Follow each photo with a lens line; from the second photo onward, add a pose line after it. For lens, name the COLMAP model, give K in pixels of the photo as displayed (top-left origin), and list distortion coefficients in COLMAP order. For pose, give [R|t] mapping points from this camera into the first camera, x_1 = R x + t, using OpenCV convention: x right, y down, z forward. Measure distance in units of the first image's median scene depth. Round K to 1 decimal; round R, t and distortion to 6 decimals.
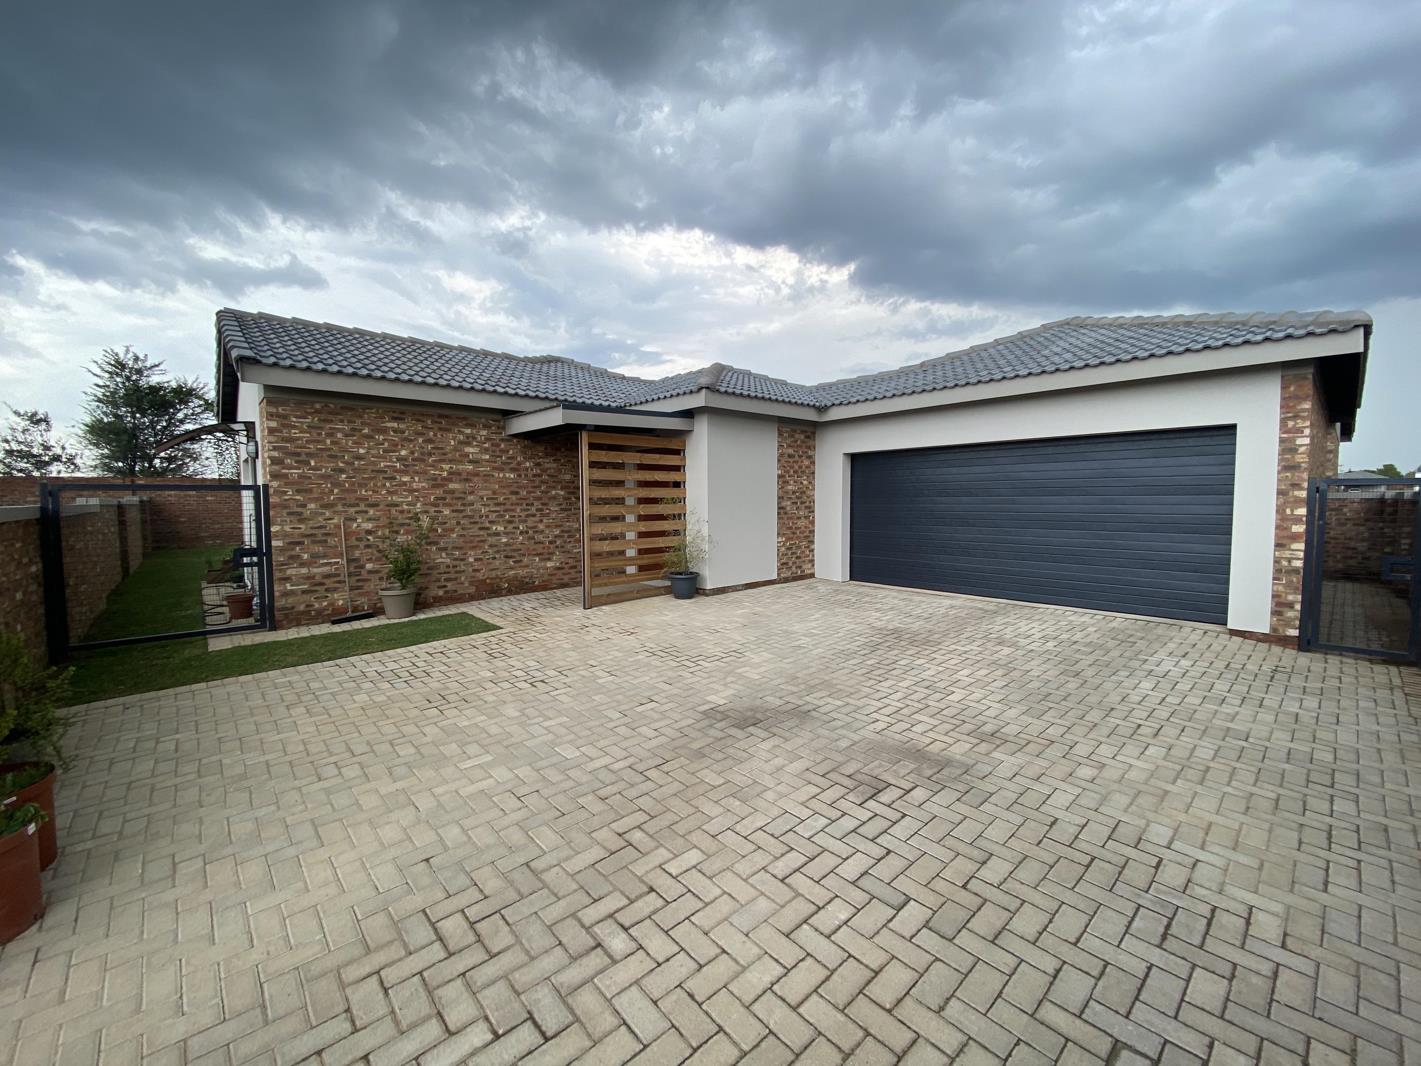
lens RADIAL K [[576.9, 0, 710.8], [0, 576.9, 529.7], [0, 0, 1]] dist [-0.000123, 0.000006]
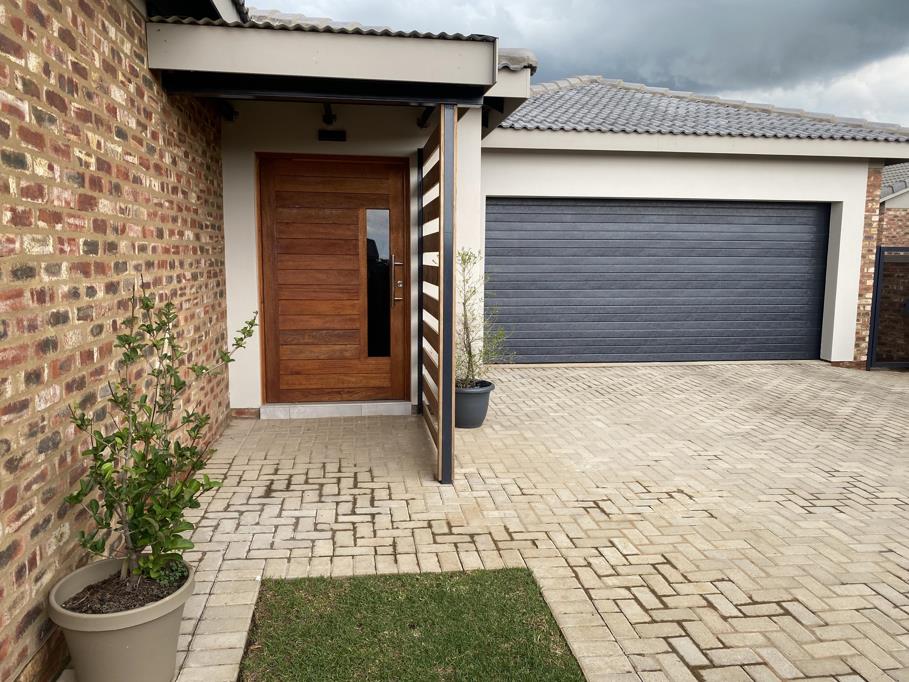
lens RADIAL K [[672.7, 0, 454.4], [0, 672.7, 341.9], [0, 0, 1]] dist [-0.008971, -0.003692]
pose [[0.584950, -0.093411, 0.805673, -0.857307], [0.036473, 0.995370, 0.088924, -0.039217], [-0.810249, -0.022631, 0.585648, 0.859551]]
